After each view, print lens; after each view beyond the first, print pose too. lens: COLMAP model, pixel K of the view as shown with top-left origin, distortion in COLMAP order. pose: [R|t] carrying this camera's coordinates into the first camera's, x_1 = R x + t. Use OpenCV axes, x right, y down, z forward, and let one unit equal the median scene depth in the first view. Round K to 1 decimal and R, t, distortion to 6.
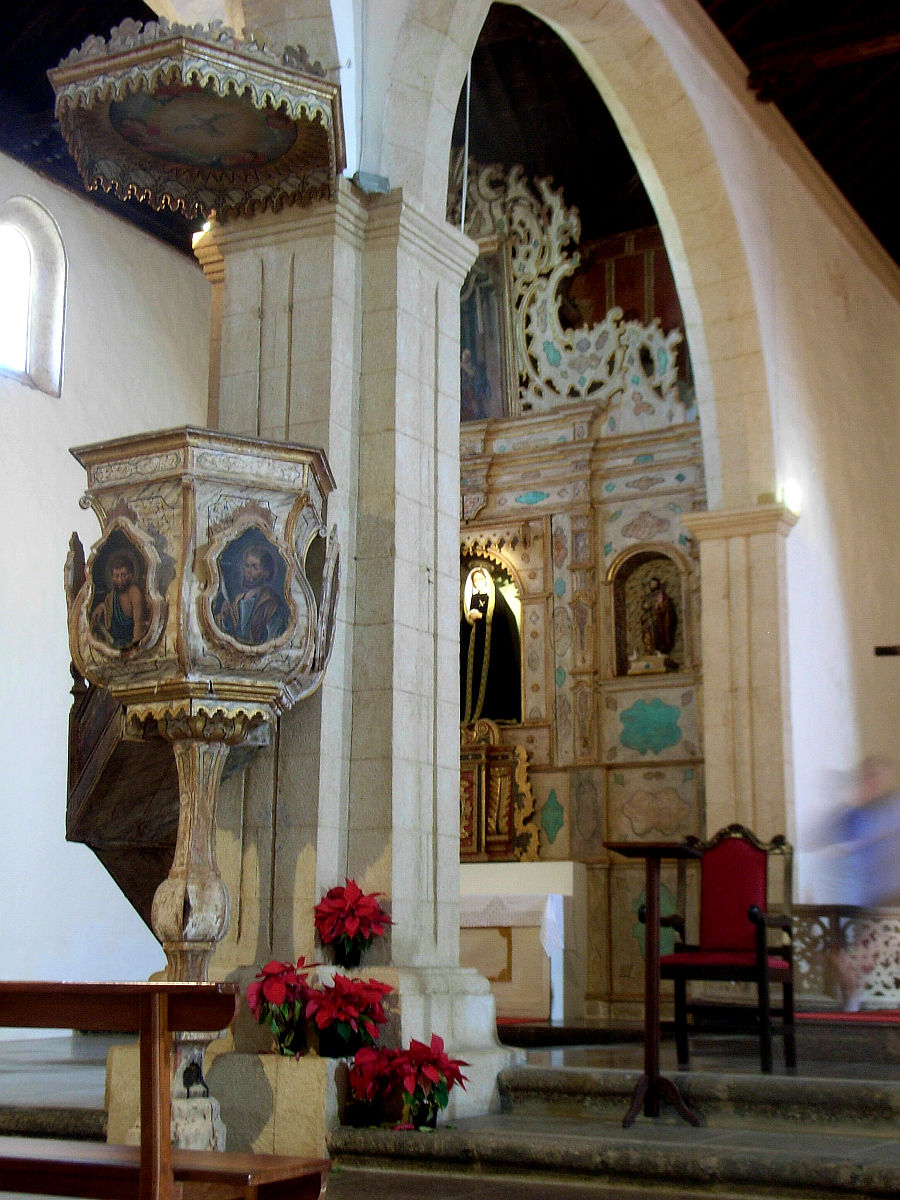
lens RADIAL K [[1579.0, 0, 450.0], [0, 1579.0, 600.0], [0, 0, 1]] dist [0.001088, 0.002221]
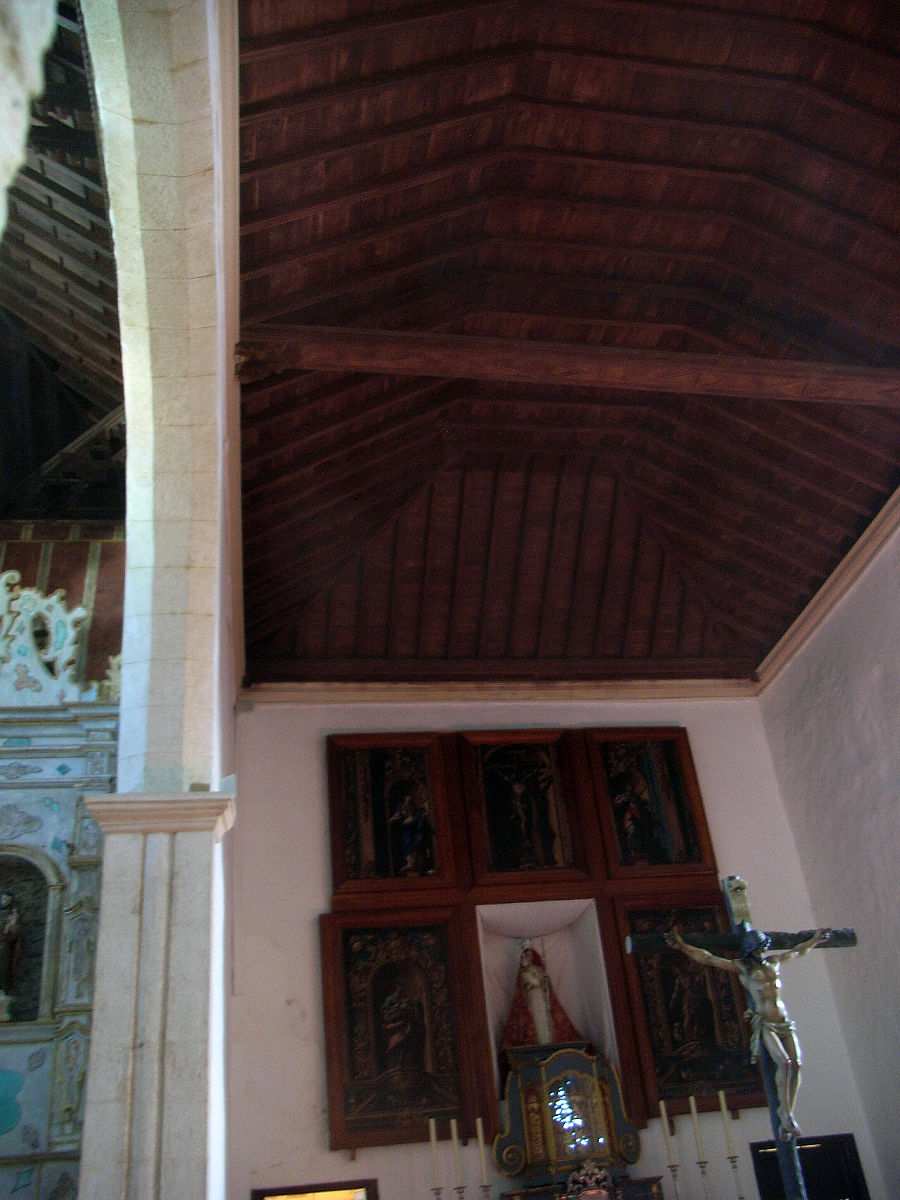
lens RADIAL K [[1054.4, 0, 450.0], [0, 1054.4, 600.0], [0, 0, 1]] dist [-0.125659, 0.097045]
pose [[0.803021, 0.256834, 0.537767, -0.002114], [-0.034759, 0.921017, -0.387968, 0.041047], [-0.594936, 0.292854, 0.748524, 0.461830]]
